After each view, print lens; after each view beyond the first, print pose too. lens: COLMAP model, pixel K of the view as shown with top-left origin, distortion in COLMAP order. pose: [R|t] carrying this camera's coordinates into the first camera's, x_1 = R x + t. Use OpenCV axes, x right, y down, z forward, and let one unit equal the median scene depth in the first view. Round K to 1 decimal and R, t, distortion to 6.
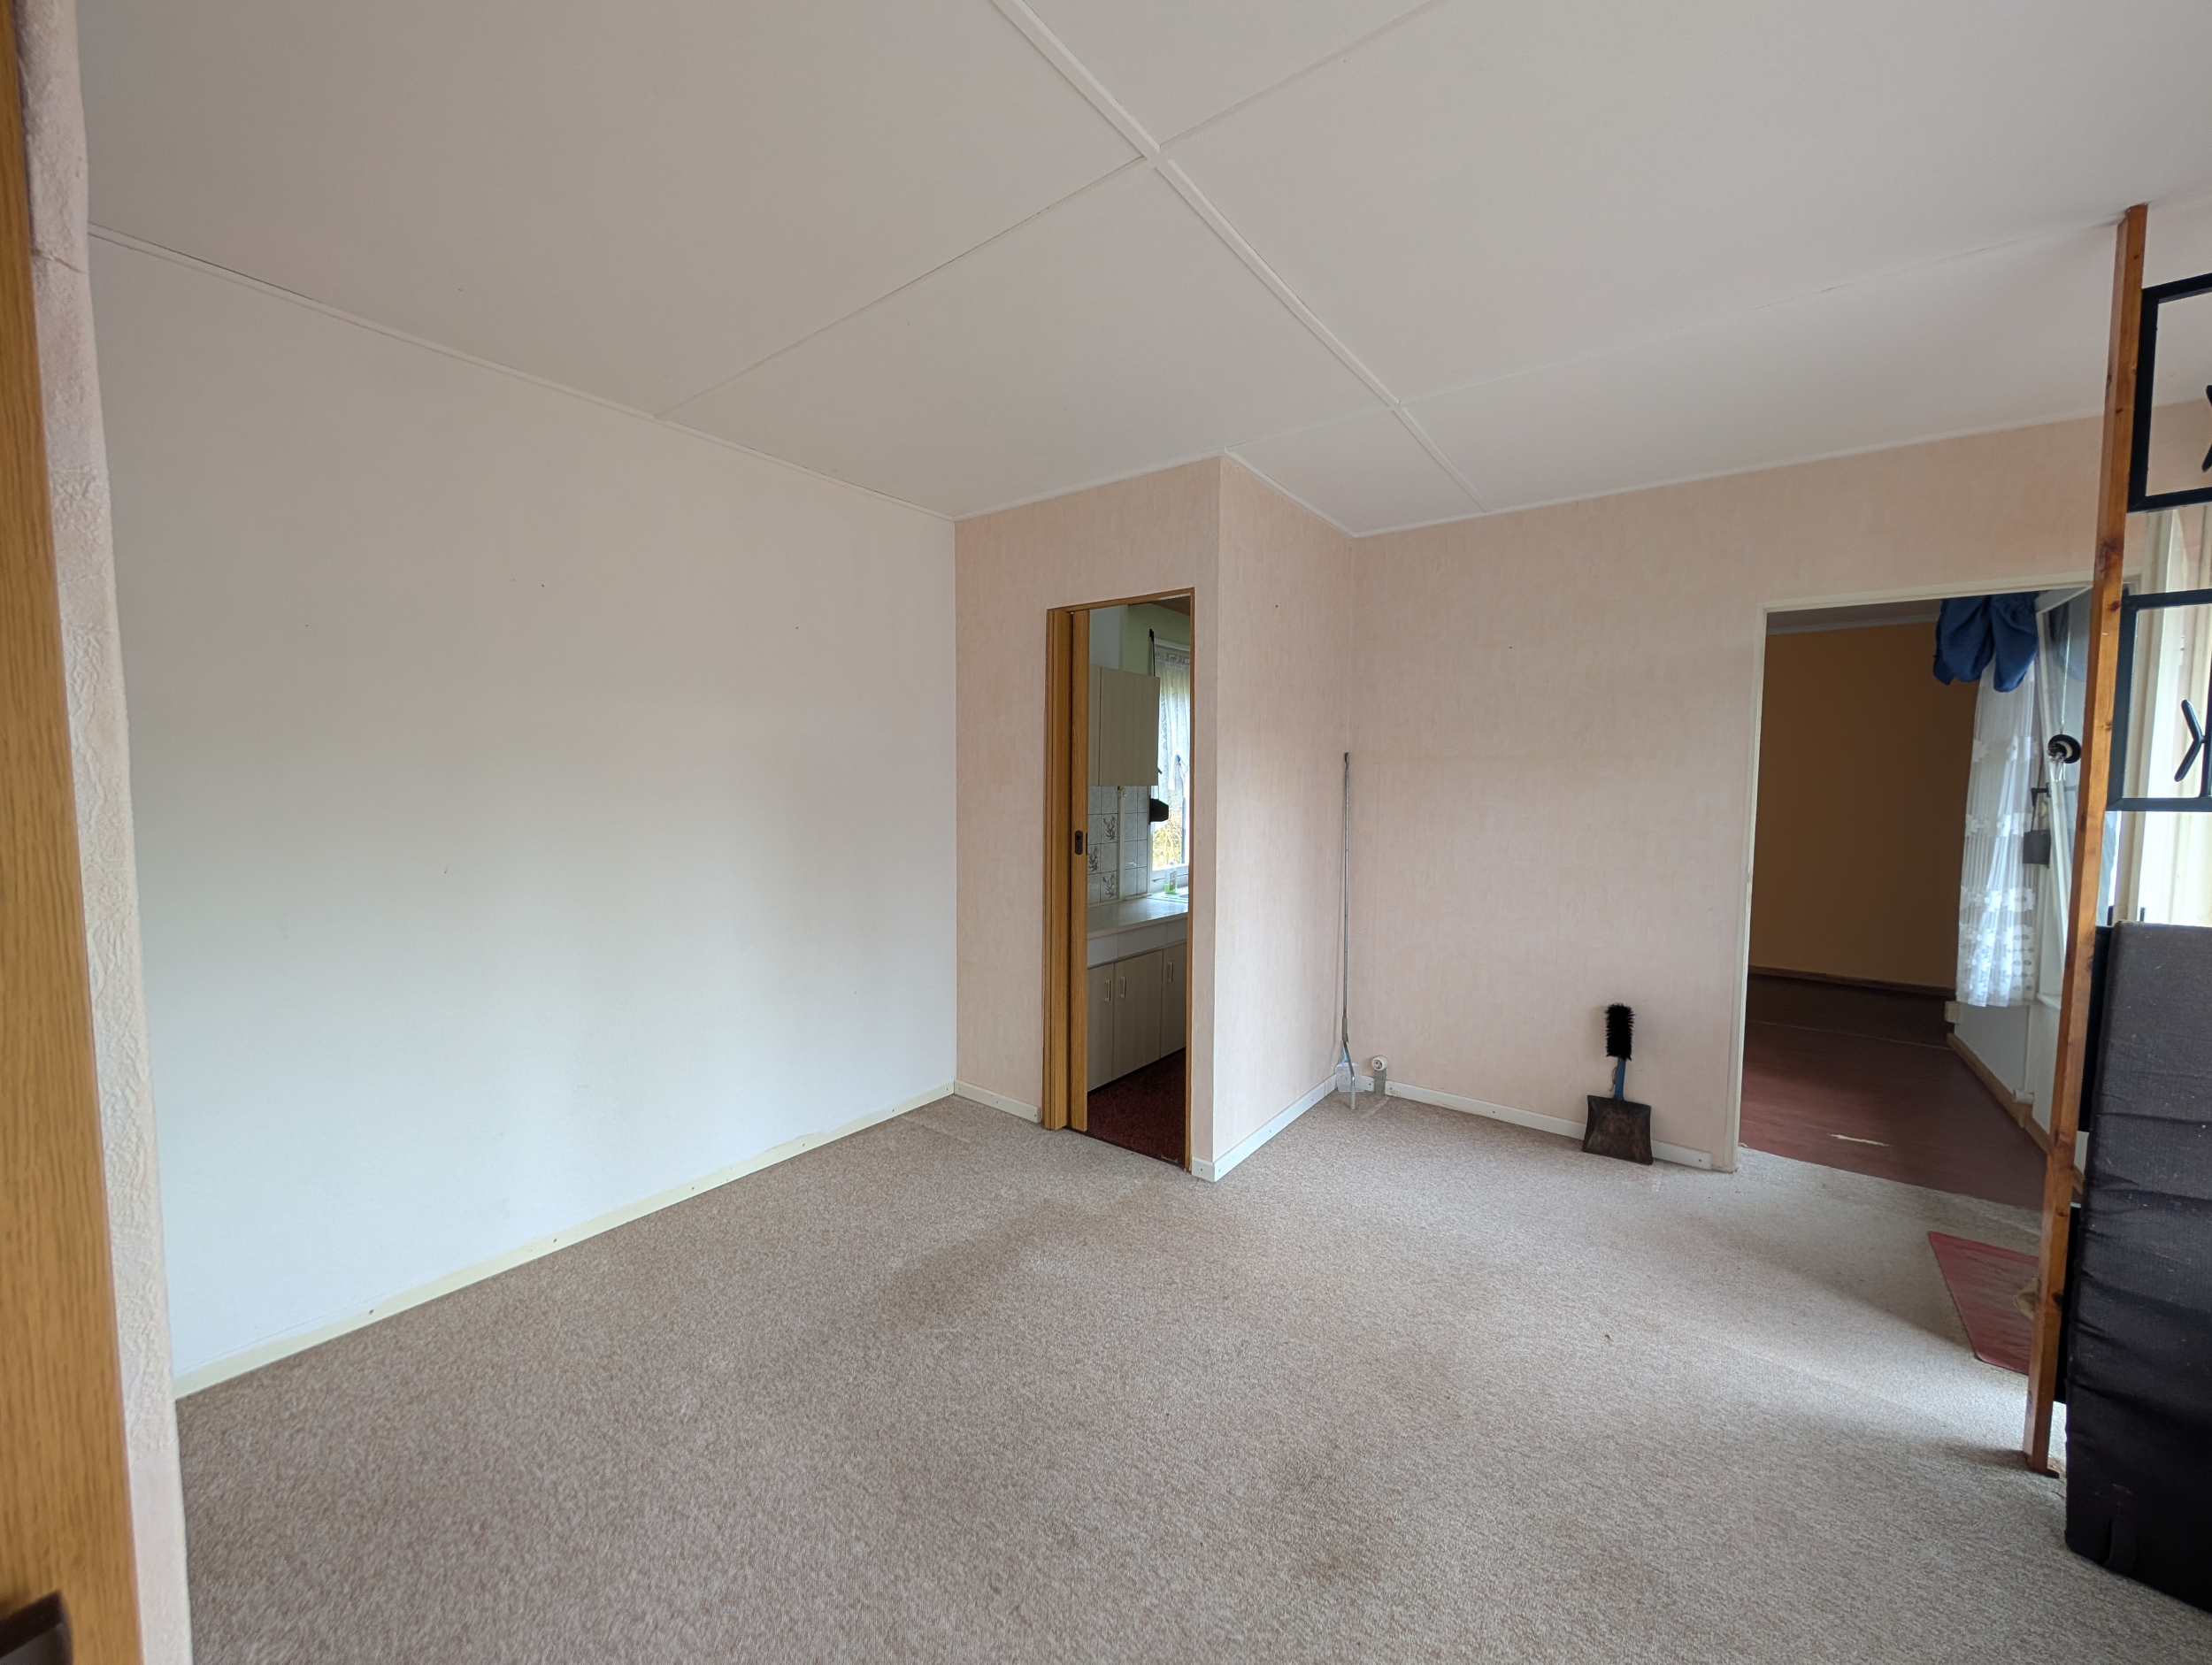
lens RADIAL K [[833.6, 0, 1091.2], [0, 833.6, 835.1], [0, 0, 1]] dist [0.001485, 0.000137]
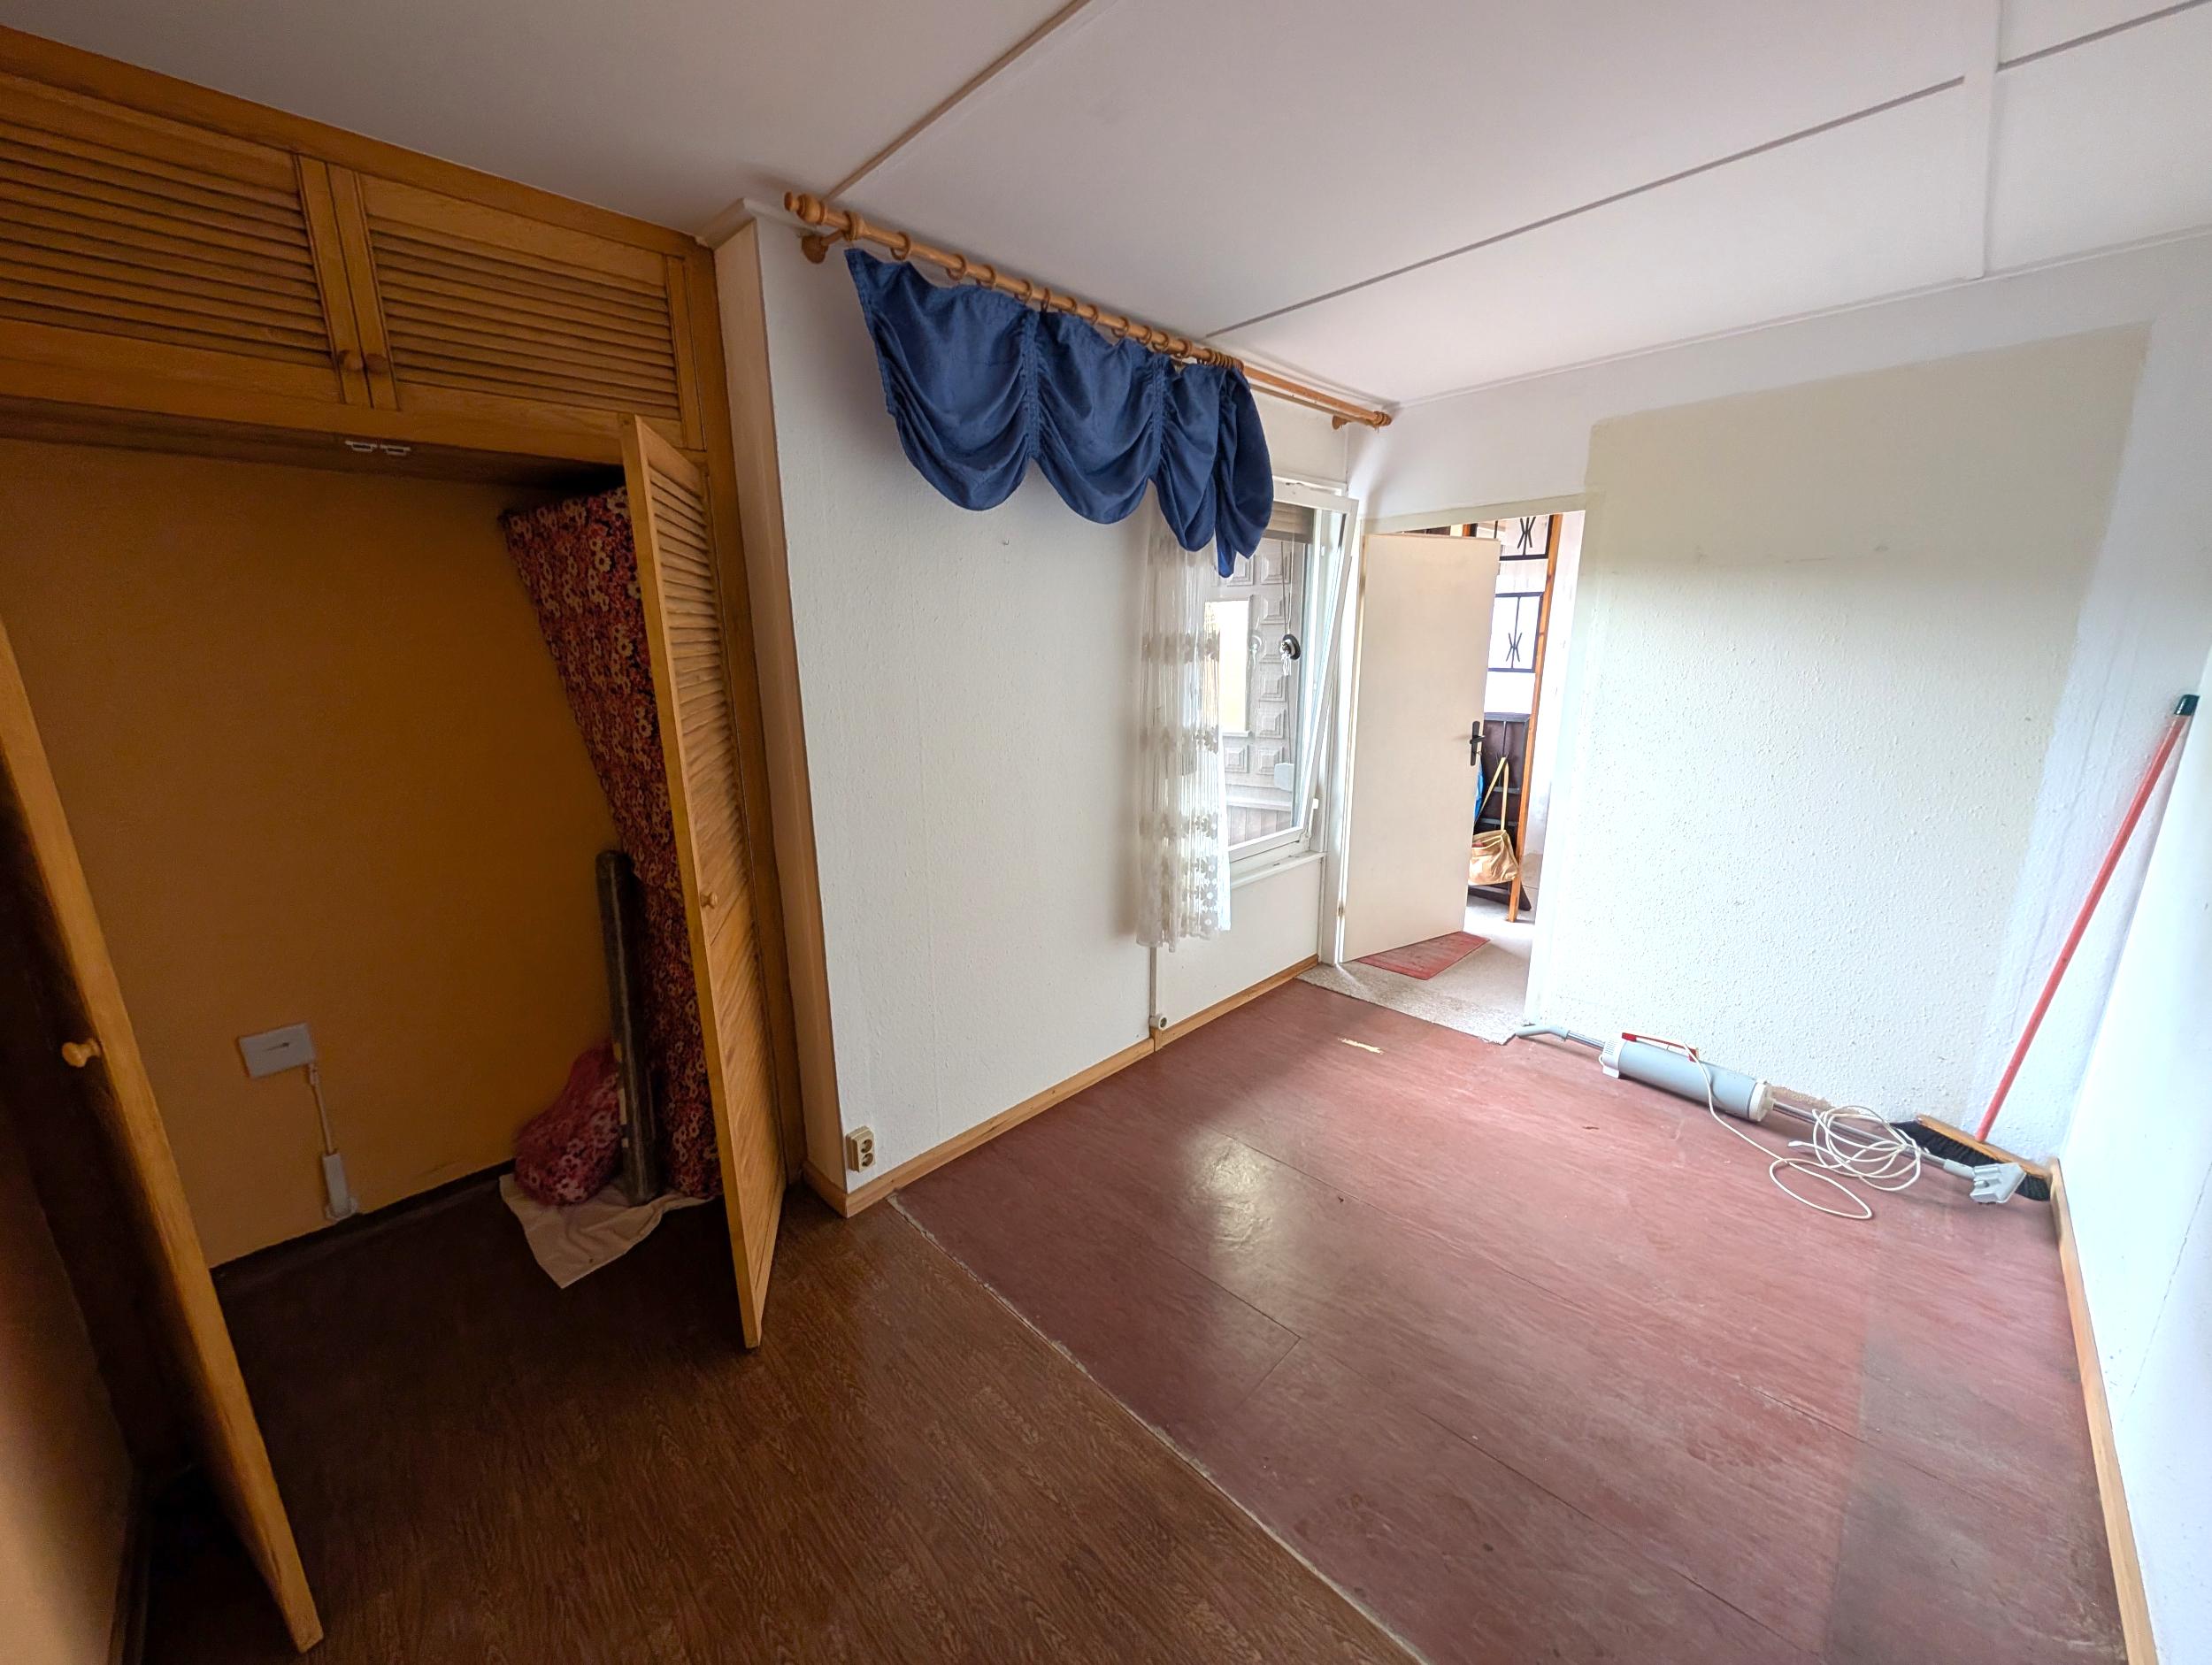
lens RADIAL K [[833.6, 0, 1091.2], [0, 833.6, 835.1], [0, 0, 1]] dist [0.001485, 0.000137]
pose [[-0.990300, -0.026785, 0.136340, 1.239493], [0.015665, 0.953466, 0.301093, -0.200050], [-0.138060, 0.300308, -0.943798, 2.134281]]
